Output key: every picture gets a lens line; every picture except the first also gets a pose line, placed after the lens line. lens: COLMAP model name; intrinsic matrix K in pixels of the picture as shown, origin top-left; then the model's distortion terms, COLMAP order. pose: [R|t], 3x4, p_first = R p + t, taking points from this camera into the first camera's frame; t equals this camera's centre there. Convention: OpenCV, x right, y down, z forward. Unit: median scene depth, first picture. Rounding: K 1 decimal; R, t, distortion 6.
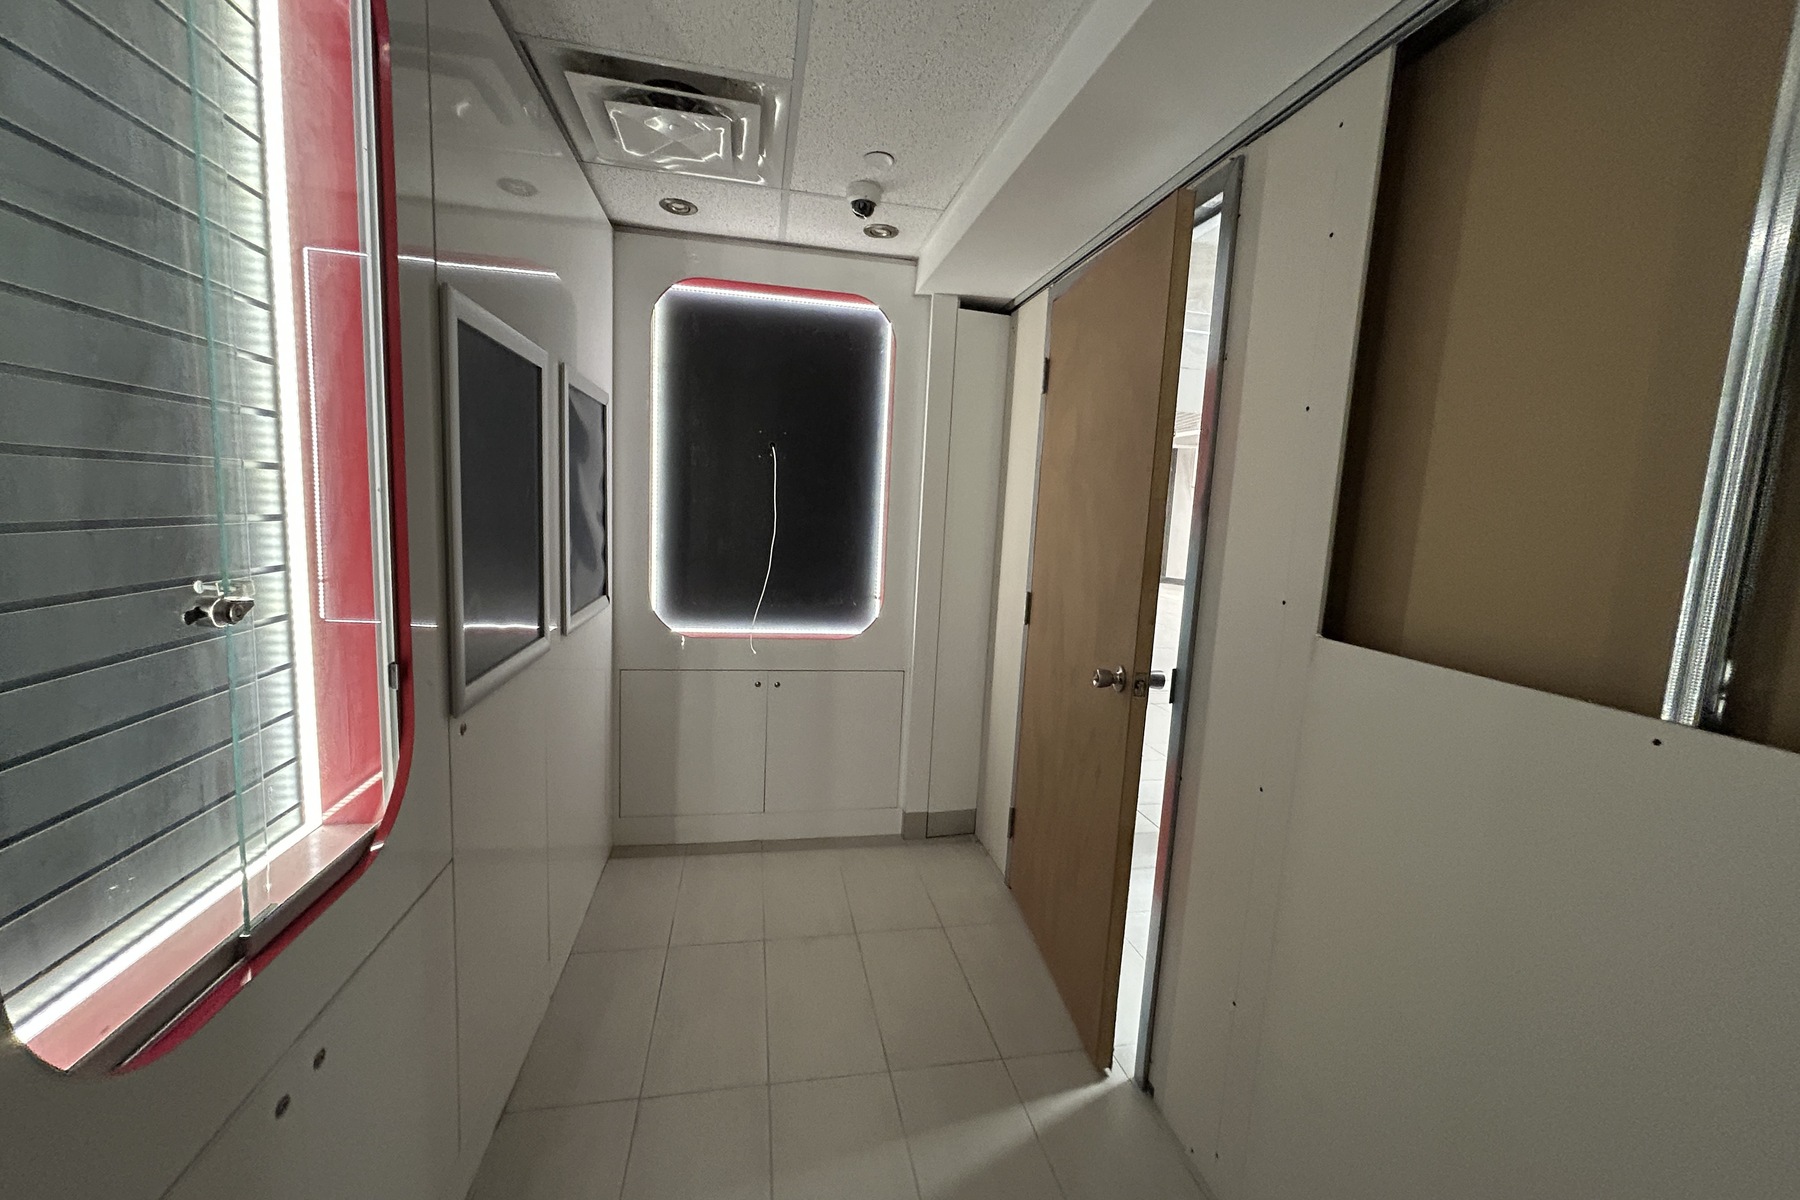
lens RADIAL K [[732.3, 0, 899.0], [0, 732.3, 594.2], [0, 0, 1]] dist [0.000723, 0.000578]
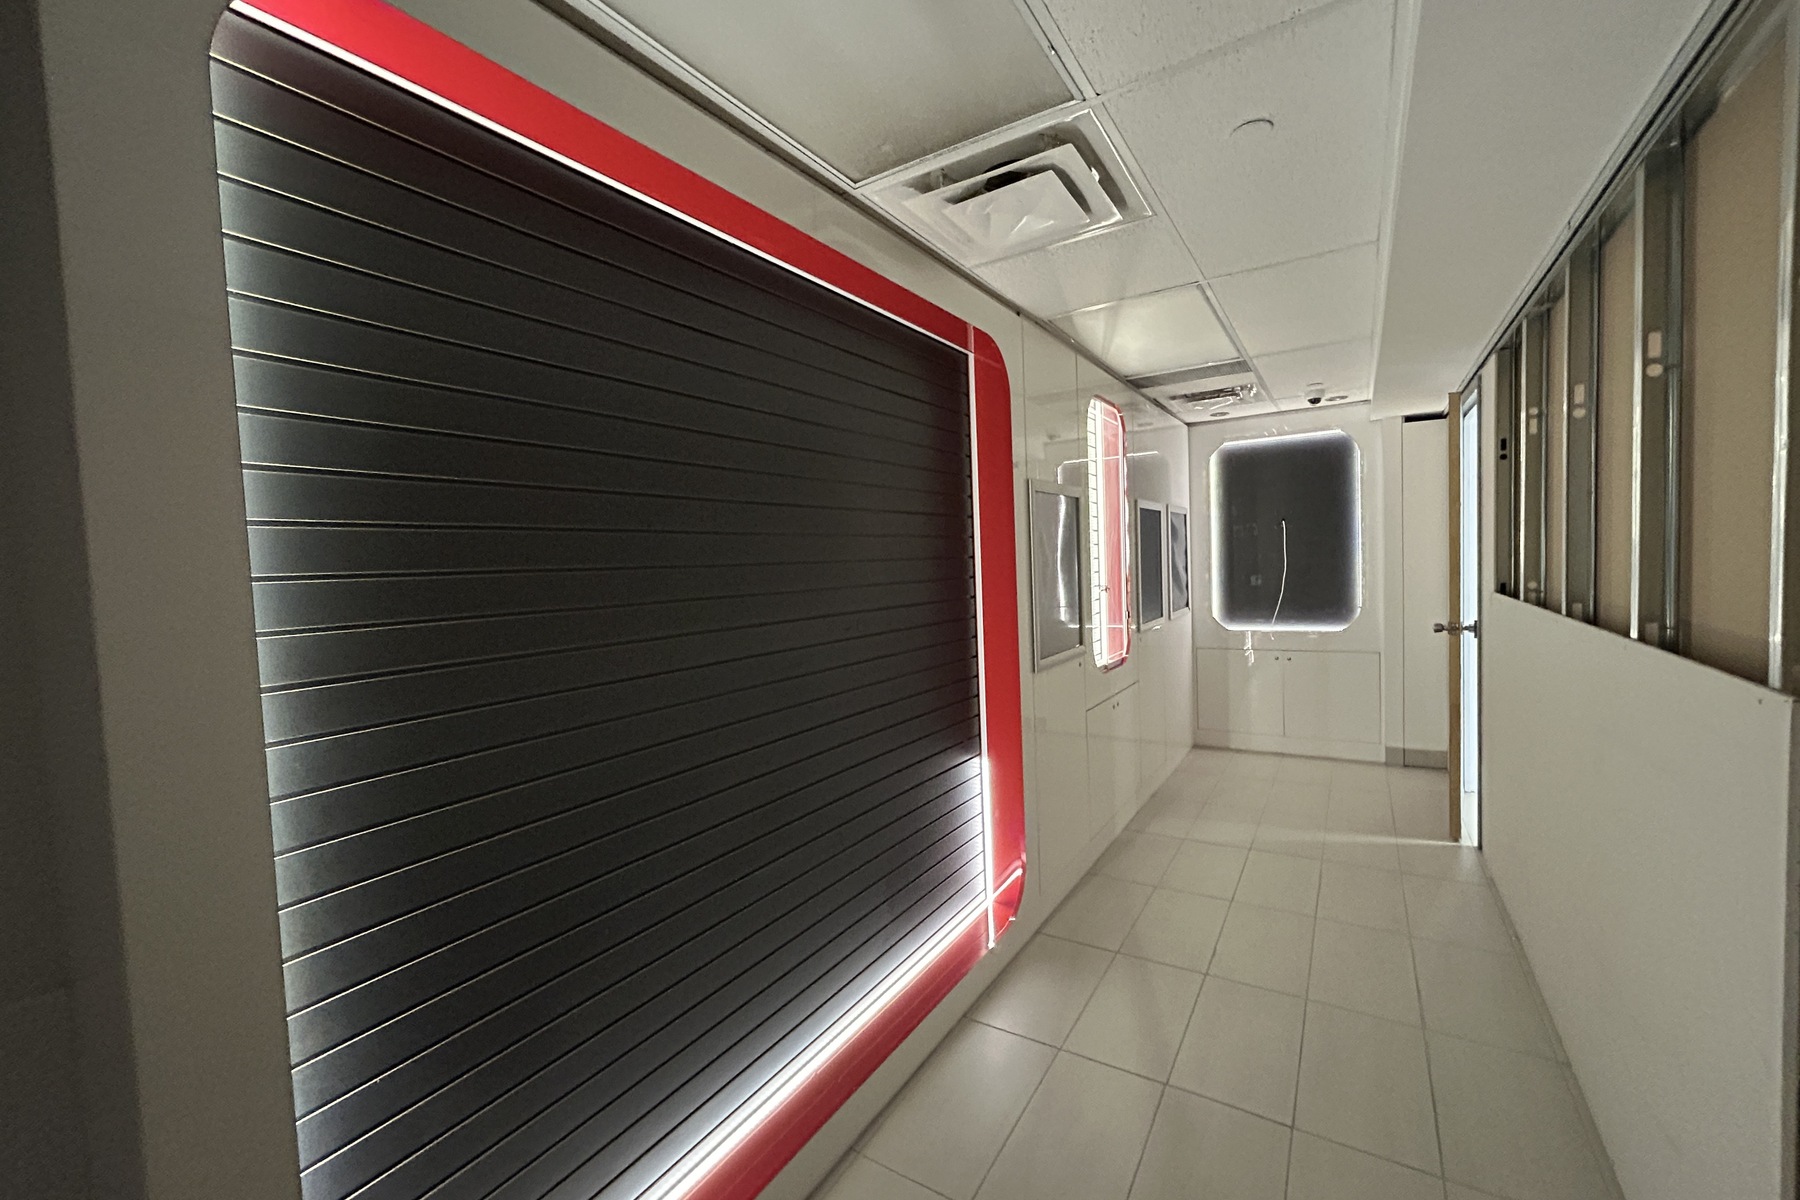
lens RADIAL K [[732.3, 0, 899.0], [0, 732.3, 594.2], [0, 0, 1]] dist [0.000723, 0.000578]
pose [[0.725140, -0.047099, -0.686989, 0.364874], [-0.008074, 0.997008, -0.076875, 0.115082], [0.688554, 0.061292, 0.722590, -0.897633]]
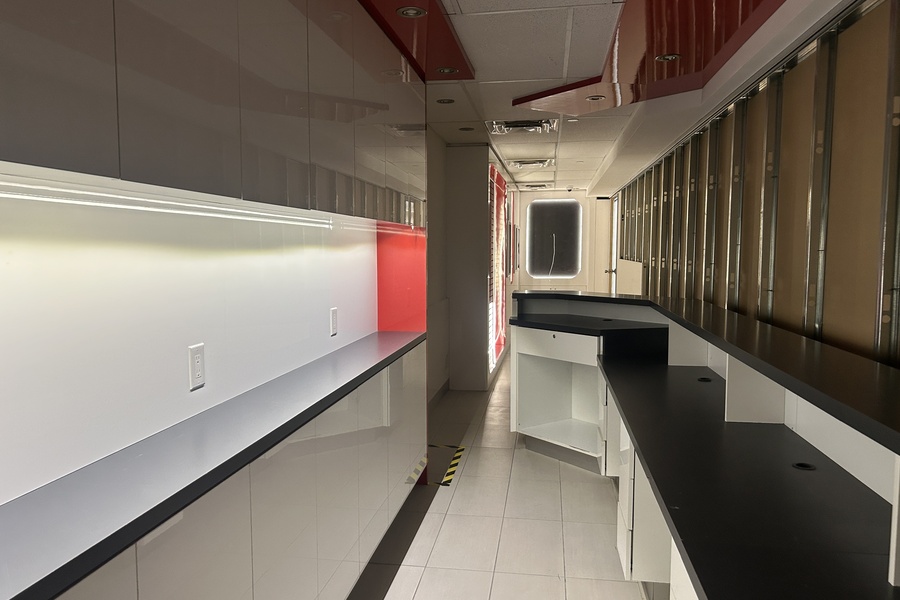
lens RADIAL K [[658.8, 0, 450.0], [0, 658.8, 300.0], [0, 0, 1]] dist [0.157042, -0.000240]
pose [[0.936858, -0.025074, -0.348811, 0.620727], [0.008213, 0.998729, -0.049732, 0.384356], [0.349614, 0.043727, 0.935873, -2.914989]]
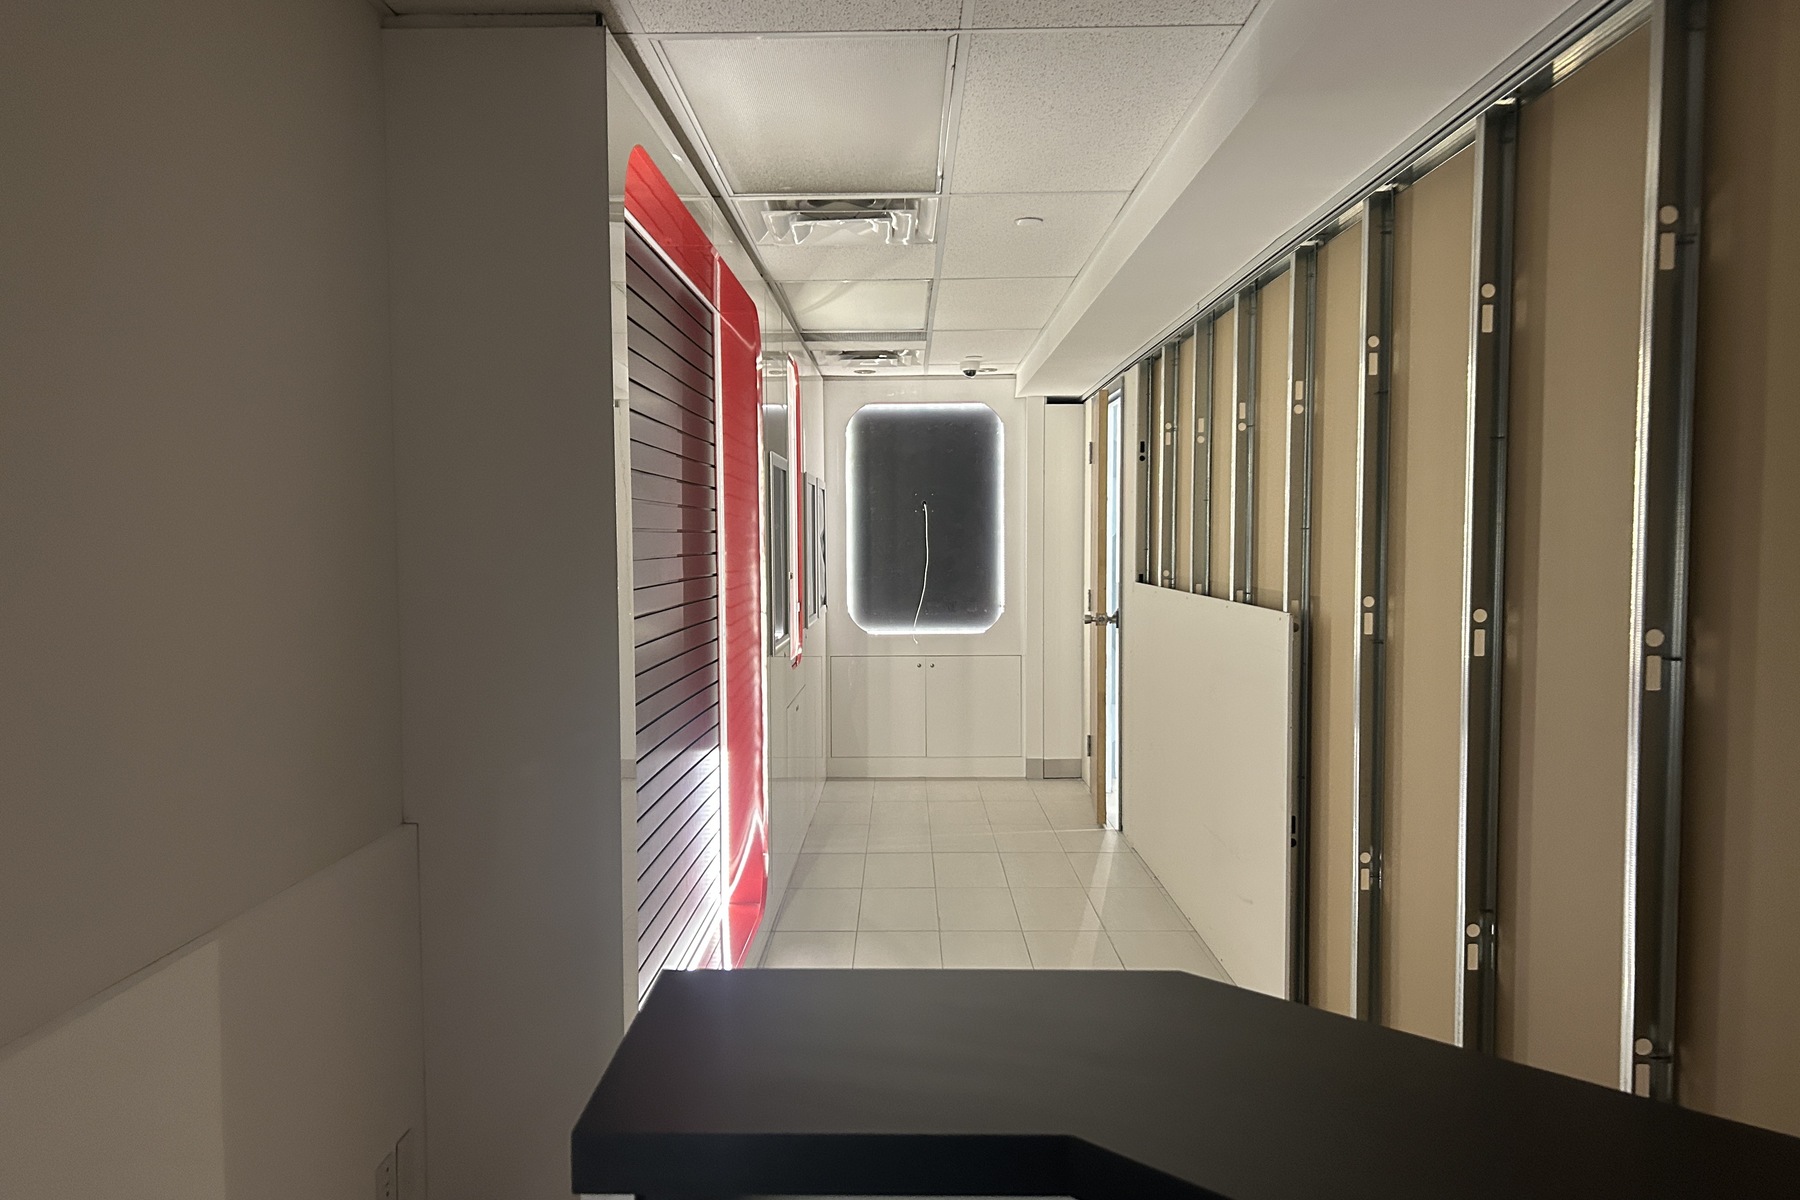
lens RADIAL K [[1317.6, 0, 900.0], [0, 1317.6, 600.0], [0, 0, 1]] dist [0.157042, -0.000240]
pose [[0.976692, -0.044962, -0.209884, 0.336731], [0.029061, 0.996511, -0.078244, 0.201968], [0.212669, 0.070320, 0.974591, -1.630114]]
